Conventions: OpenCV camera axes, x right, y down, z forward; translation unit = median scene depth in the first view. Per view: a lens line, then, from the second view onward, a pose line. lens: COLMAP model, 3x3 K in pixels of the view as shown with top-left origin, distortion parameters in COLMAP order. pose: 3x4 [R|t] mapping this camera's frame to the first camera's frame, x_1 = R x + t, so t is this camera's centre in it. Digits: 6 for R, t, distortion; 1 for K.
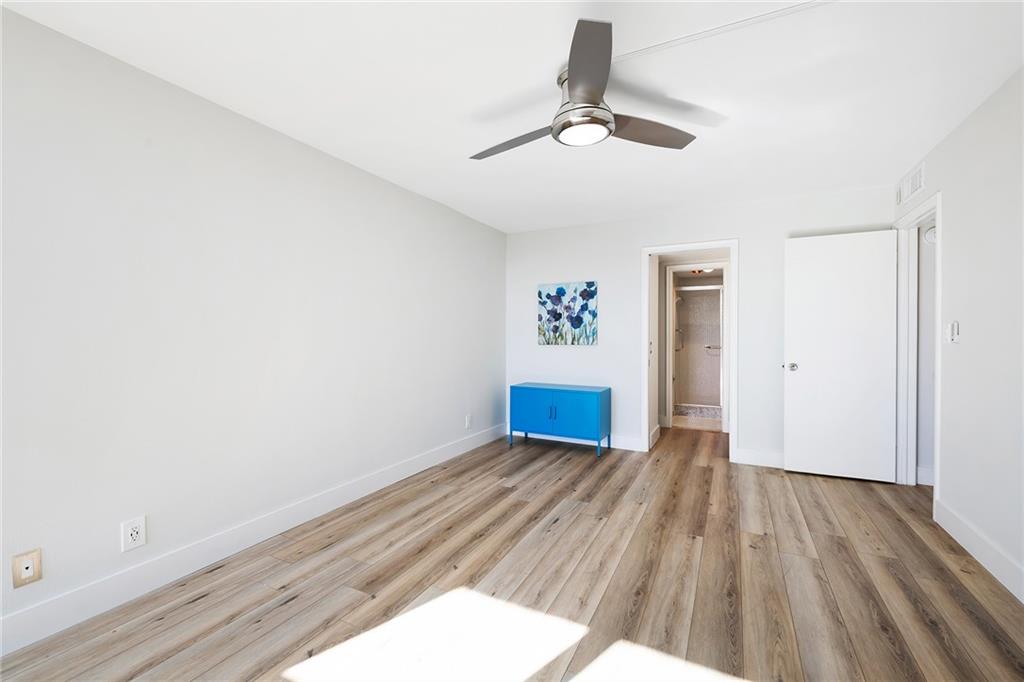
lens RADIAL K [[432.9, 0, 512.3], [0, 432.9, 338.8], [0, 0, 1]] dist [-0.001114, -0.000695]
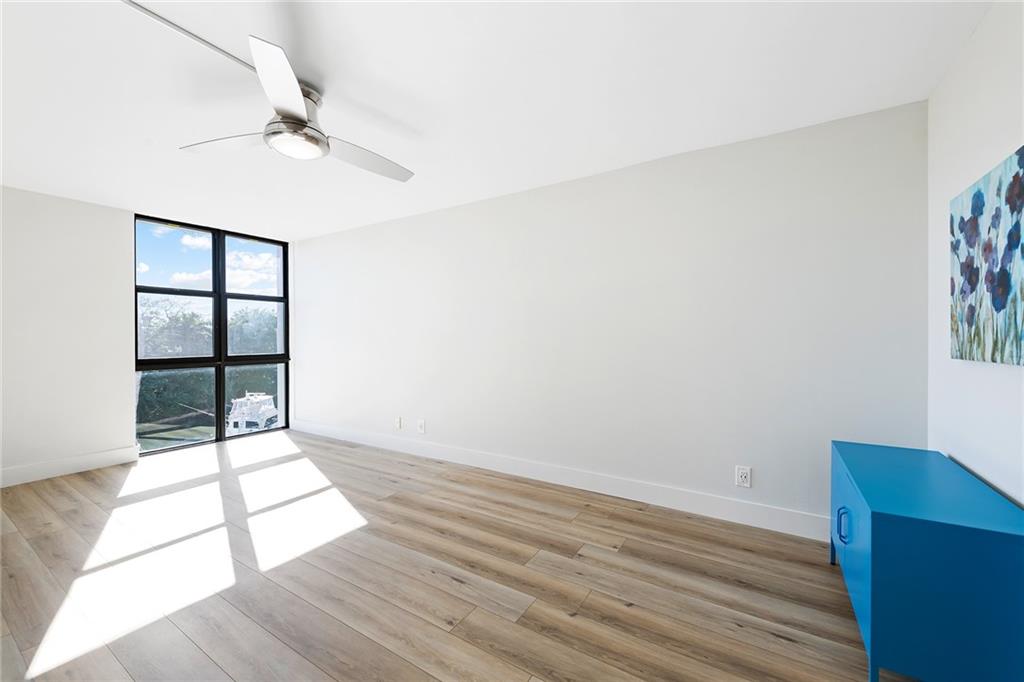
lens RADIAL K [[409.5, 0, 512.0], [0, 409.5, 341.0], [0, 0, 1]] dist [-0.000098, -0.000050]
pose [[-0.096163, 0.009875, -0.995317, 0.676503], [-0.007861, 0.999912, 0.010680, -0.003907], [0.995335, 0.008851, -0.096077, 0.981079]]
